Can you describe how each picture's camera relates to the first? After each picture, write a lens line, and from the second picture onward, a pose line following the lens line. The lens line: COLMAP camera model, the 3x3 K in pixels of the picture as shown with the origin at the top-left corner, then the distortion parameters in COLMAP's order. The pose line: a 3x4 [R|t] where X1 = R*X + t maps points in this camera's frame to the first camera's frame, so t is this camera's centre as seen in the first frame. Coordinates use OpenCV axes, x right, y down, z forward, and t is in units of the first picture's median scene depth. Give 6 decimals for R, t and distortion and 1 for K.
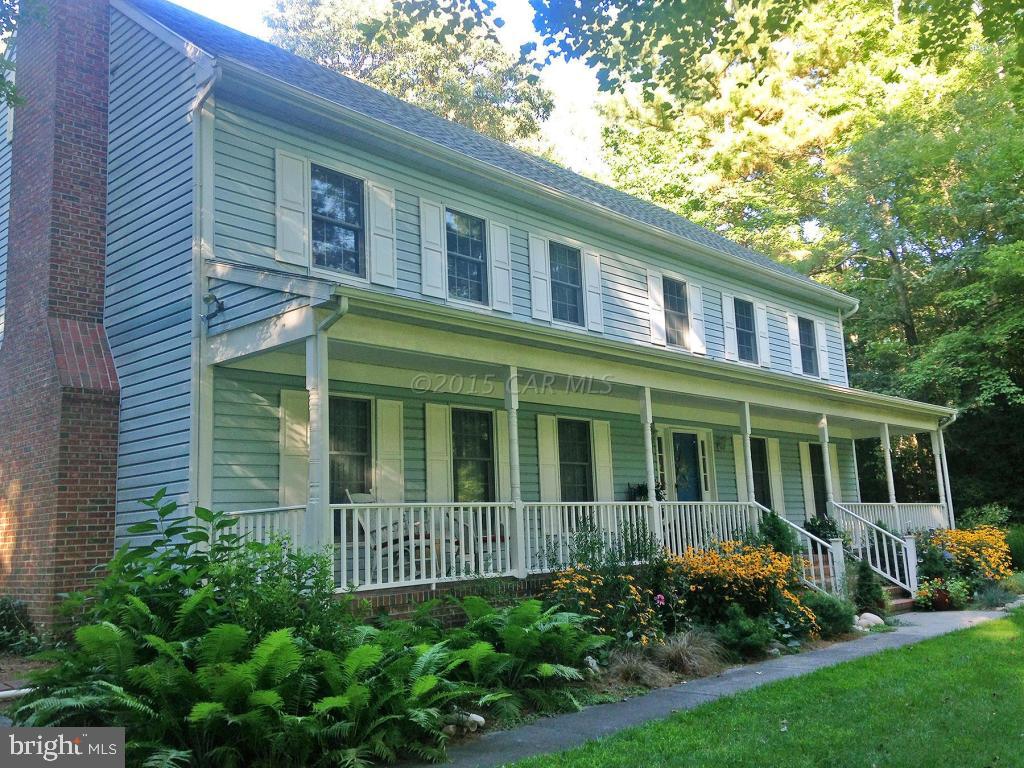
lens RADIAL K [[901.1, 0, 512.0], [0, 901.1, 384.0], [0, 0, 1]] dist [0.142408, -0.189915]
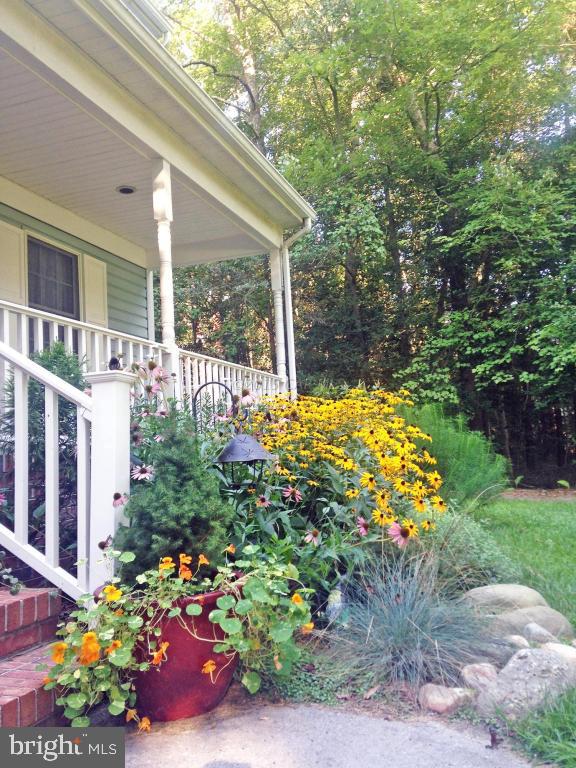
lens RADIAL K [[675.8, 0, 288.0], [0, 675.8, 384.0], [0, 0, 1]] dist [0.142408, -0.189915]
pose [[0.915091, 0.041167, 0.401141, 0.466316], [-0.058473, 0.997808, 0.030990, 0.184819], [-0.398985, -0.051815, 0.915492, 0.946422]]
